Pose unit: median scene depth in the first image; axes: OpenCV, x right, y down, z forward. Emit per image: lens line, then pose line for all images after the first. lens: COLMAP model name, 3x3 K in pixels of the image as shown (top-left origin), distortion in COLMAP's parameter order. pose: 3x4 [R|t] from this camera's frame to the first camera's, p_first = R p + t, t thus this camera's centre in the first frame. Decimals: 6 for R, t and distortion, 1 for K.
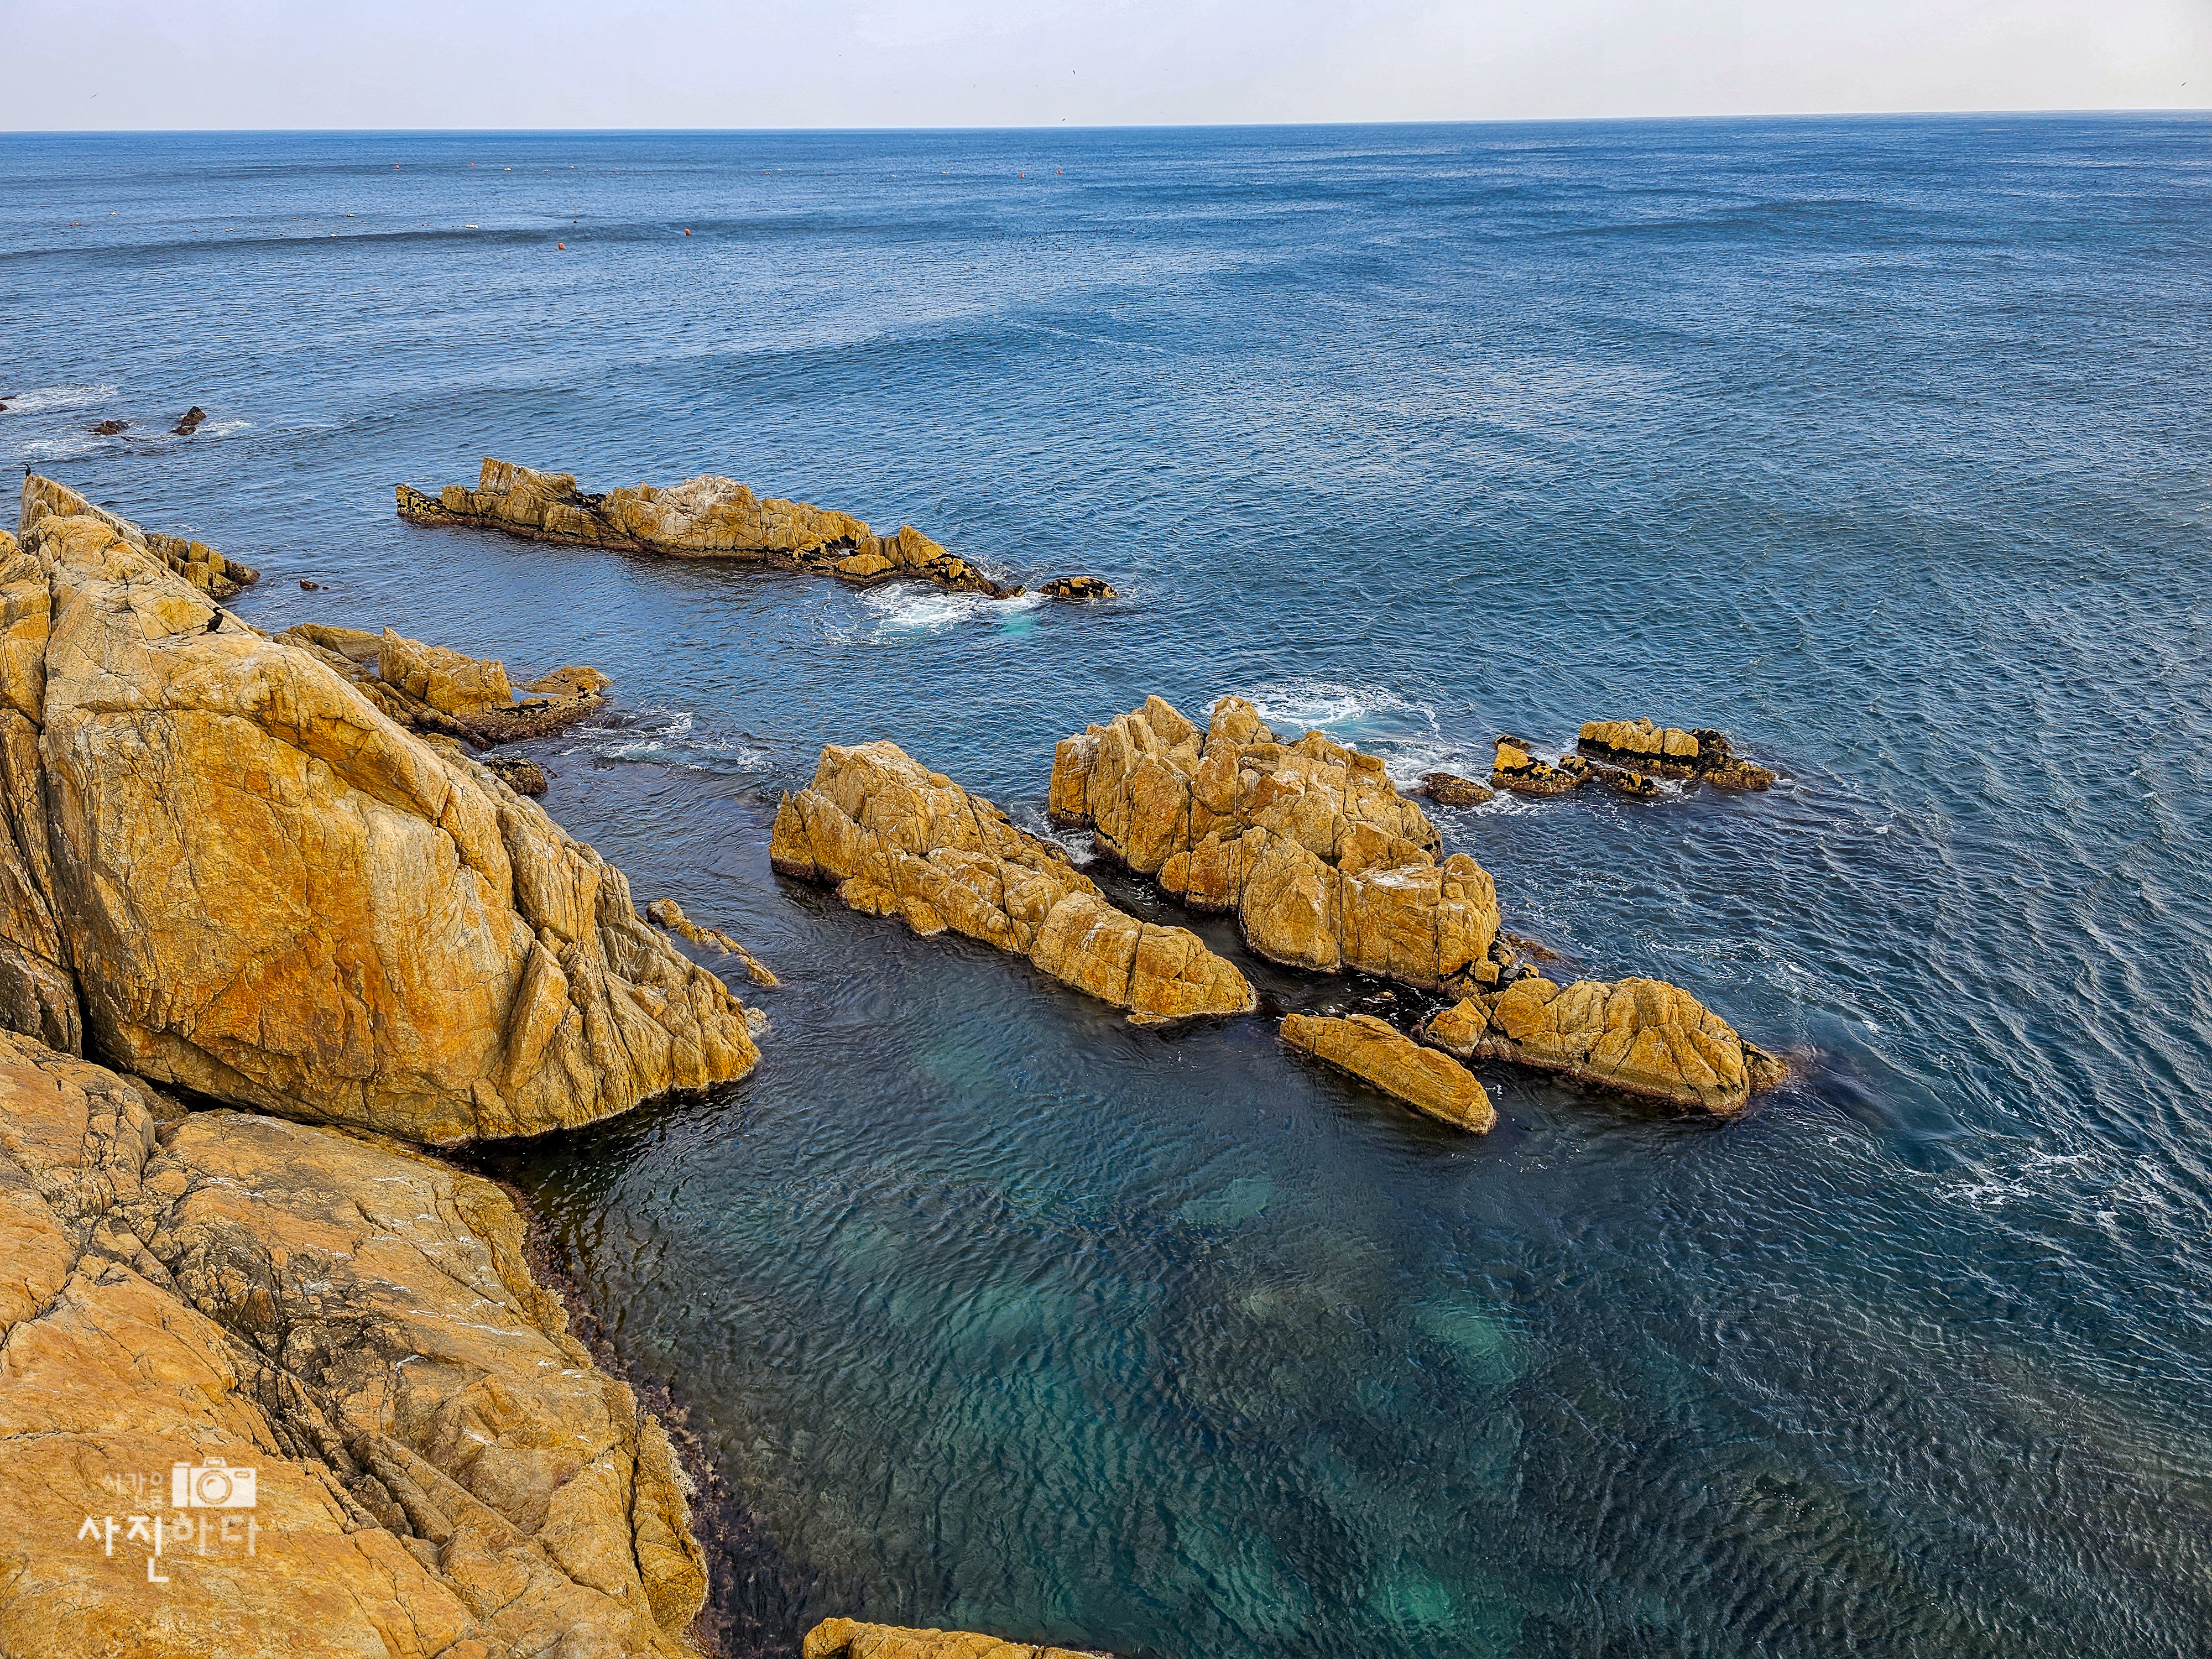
lens RADIAL K [[1460.9, 0, 1071.0], [0, 1460.9, 808.9], [0, 0, 1]] dist [0.076816, -0.072506]
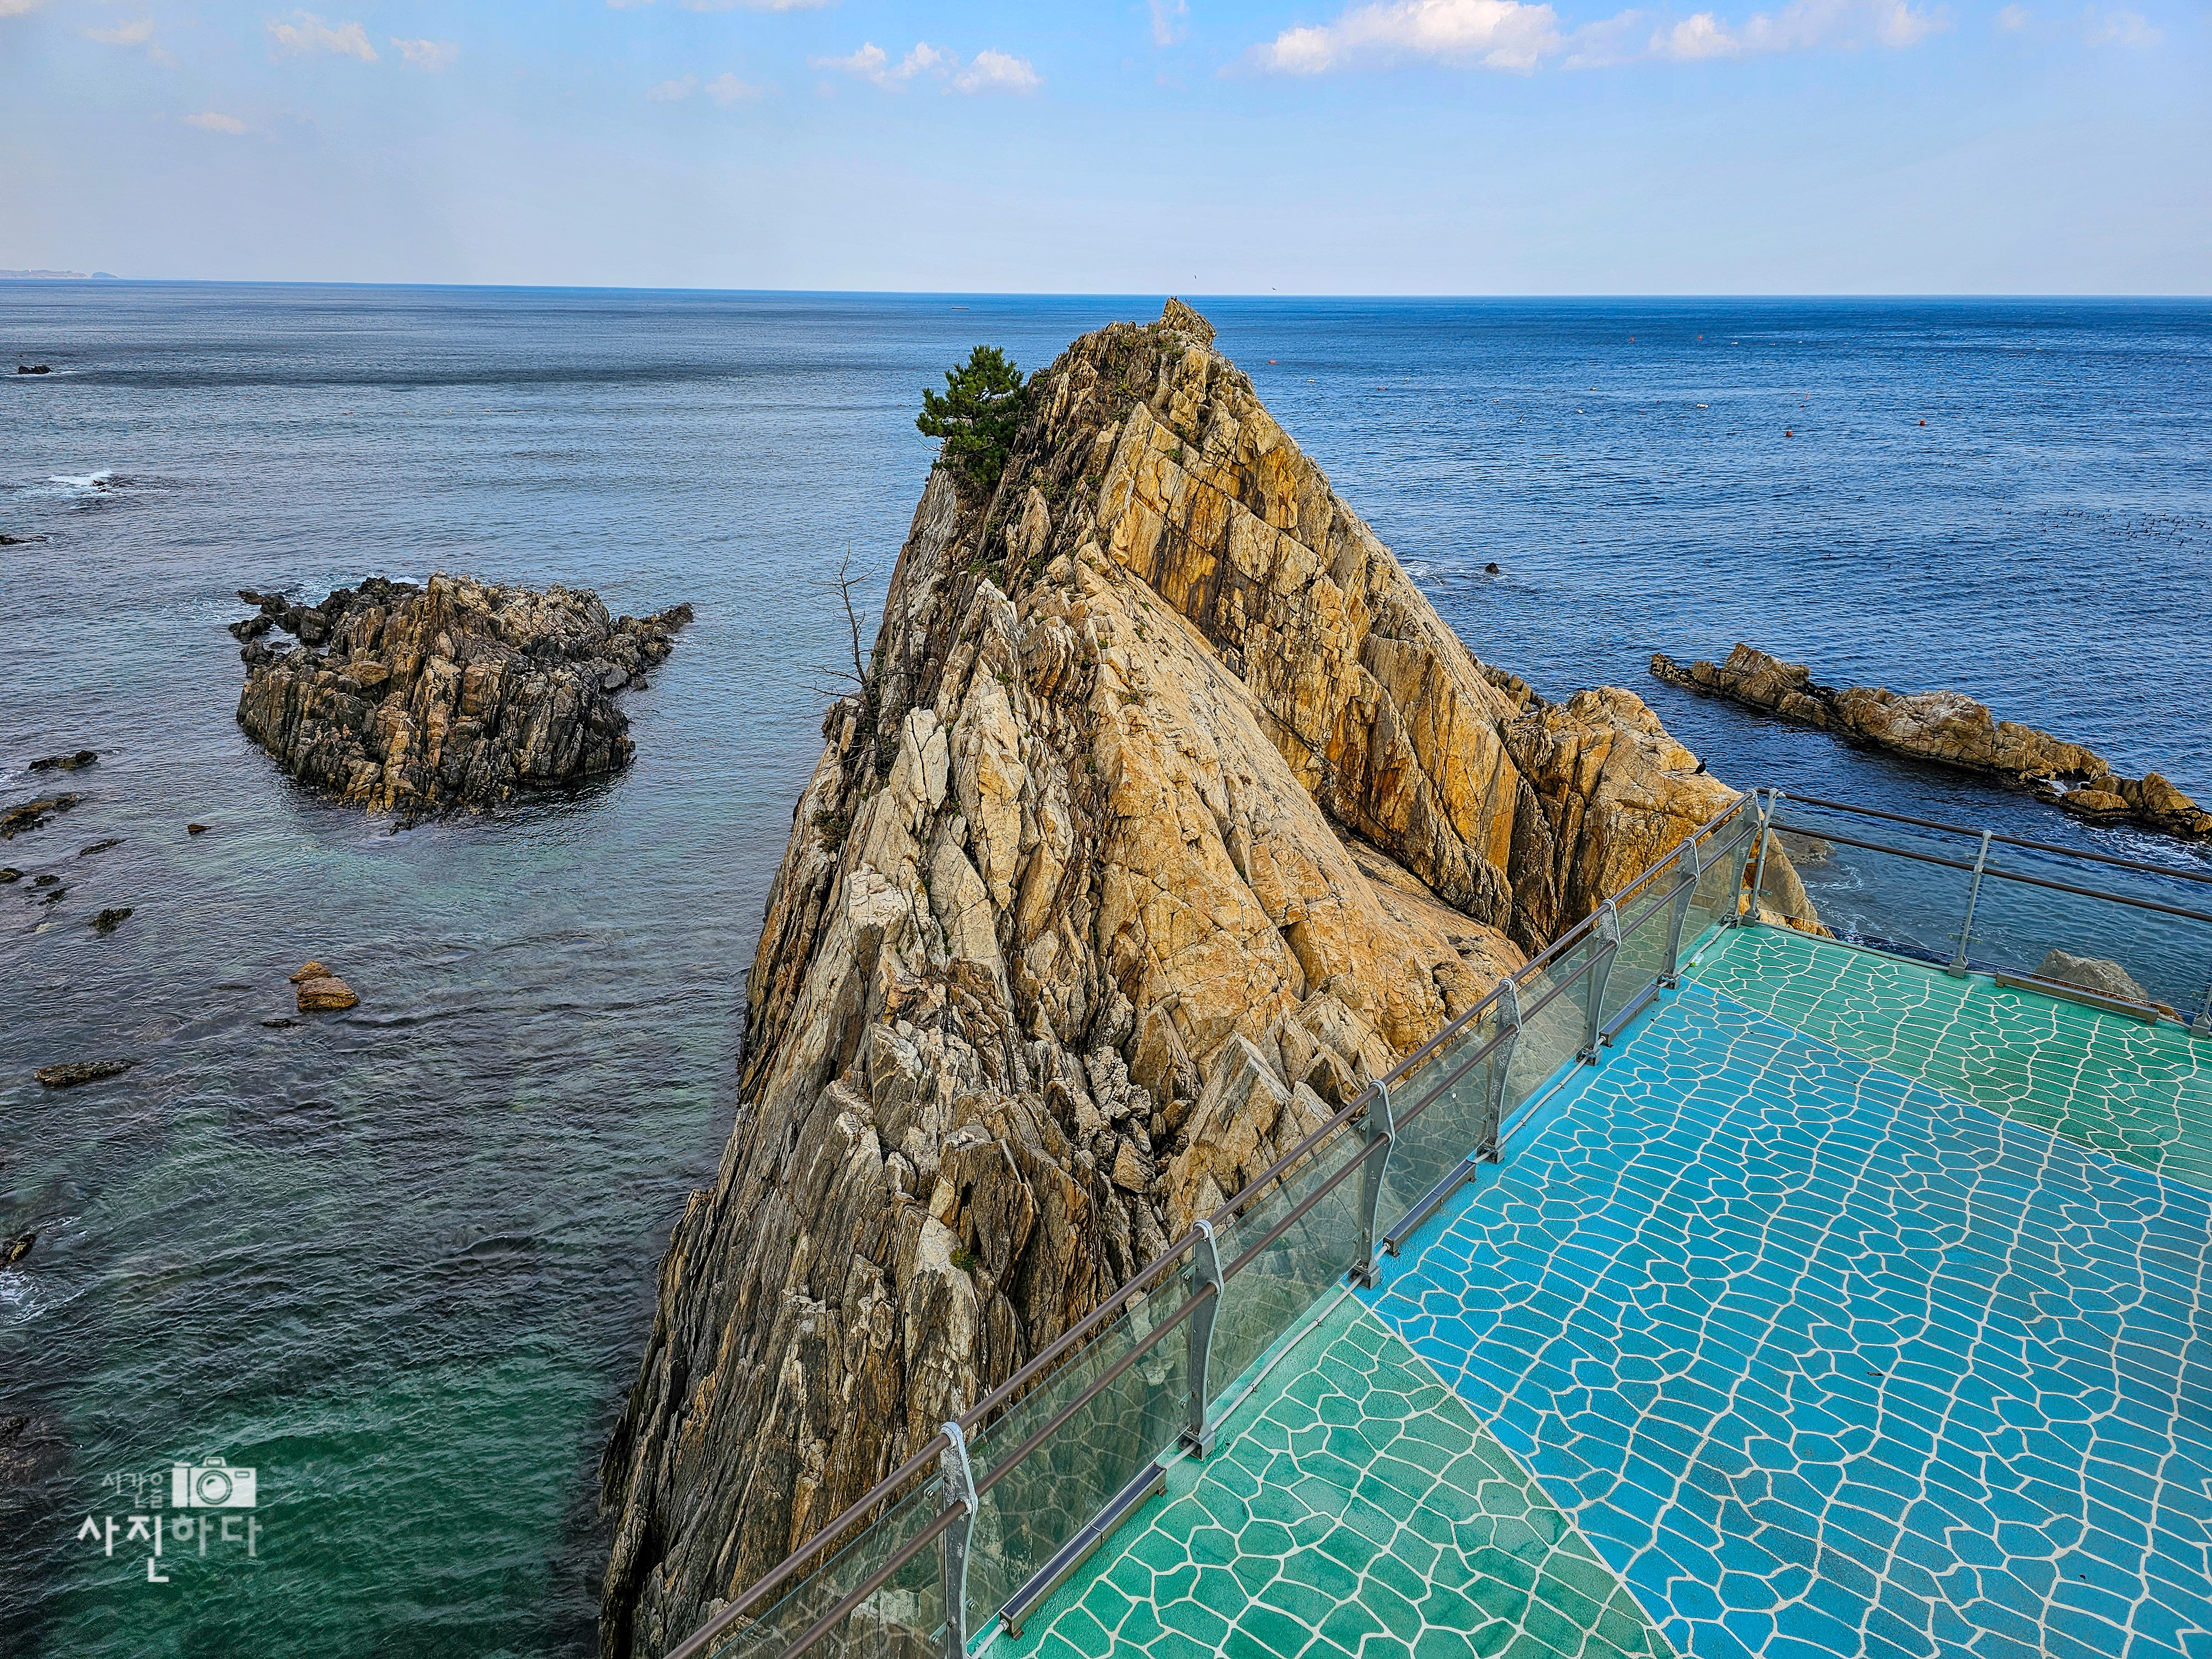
lens RADIAL K [[1460.9, 0, 1104.1], [0, 1460.9, 804.0], [0, 0, 1]] dist [0.076816, -0.072506]
pose [[0.754617, 0.225825, -0.616081, -0.042763], [-0.285851, 0.958273, 0.001125, 0.083753], [0.590628, 0.175259, 0.787682, -0.568318]]
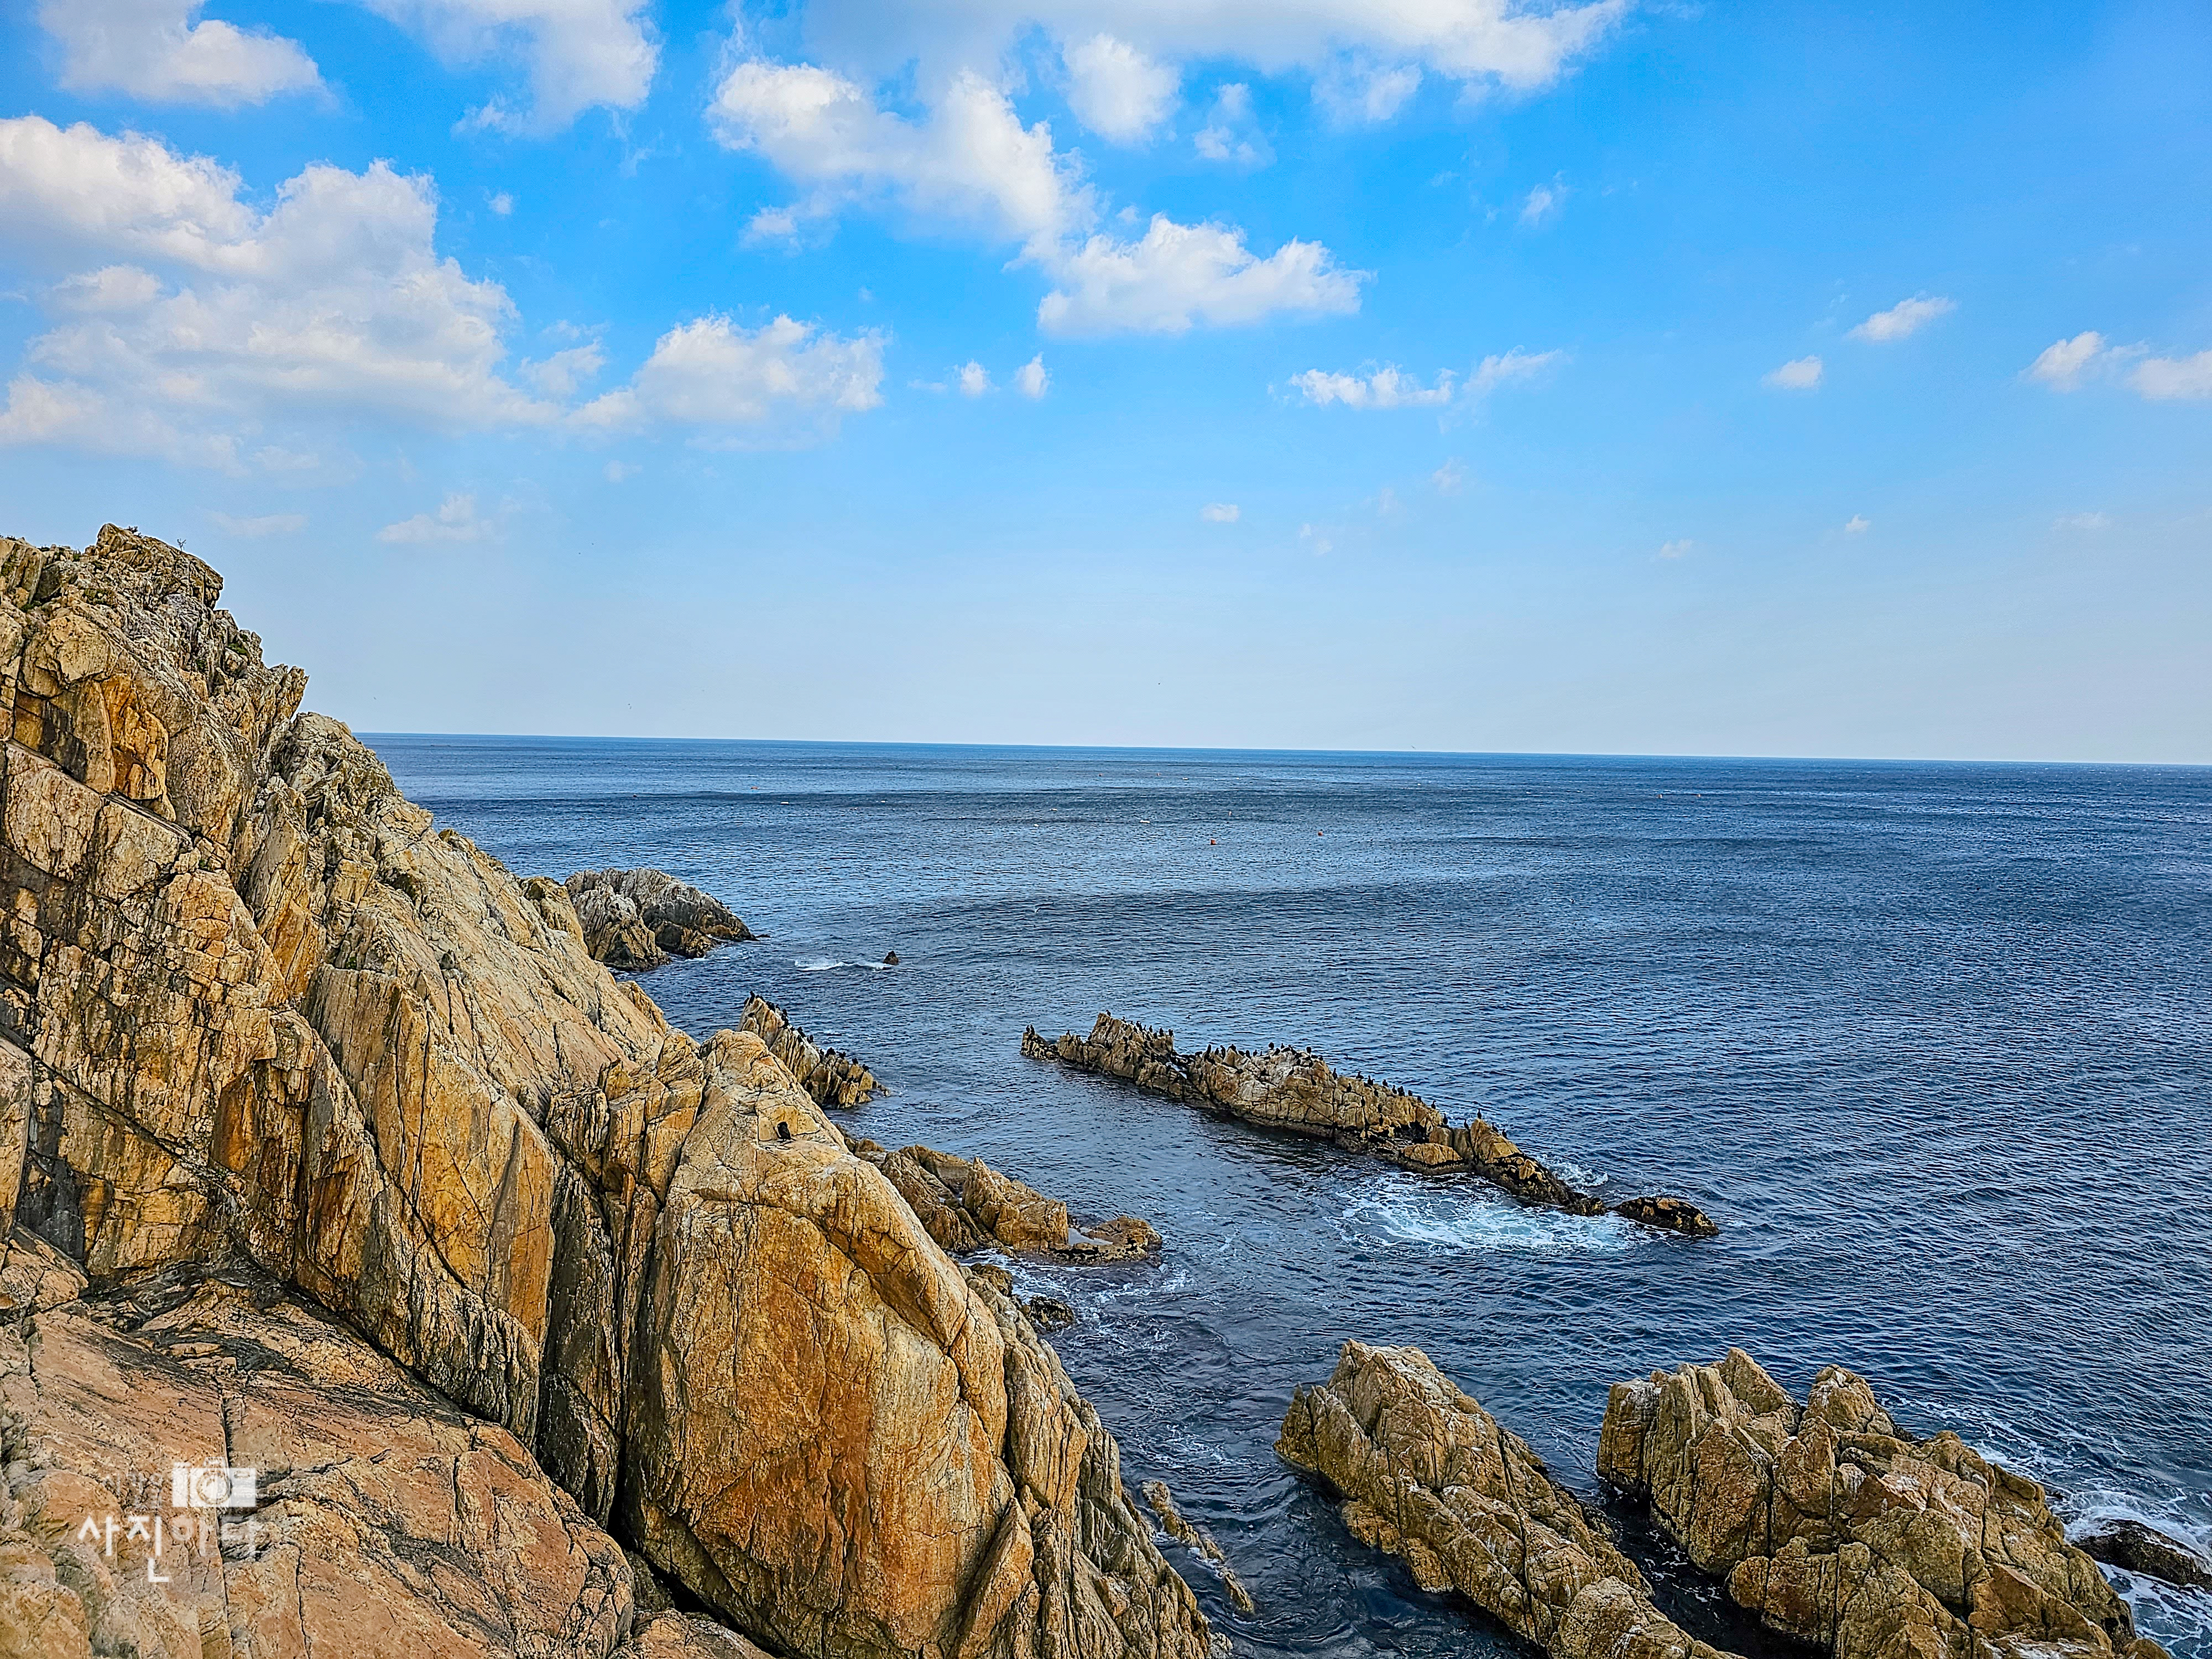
lens RADIAL K [[1460.9, 0, 1122.9], [0, 1460.9, 799.3], [0, 0, 1]] dist [0.076816, -0.072506]
pose [[0.928246, 0.038151, -0.370005, 0.049251], [-0.178451, 0.918453, -0.352987, -0.002265], [0.326365, 0.393686, 0.859358, -0.003464]]
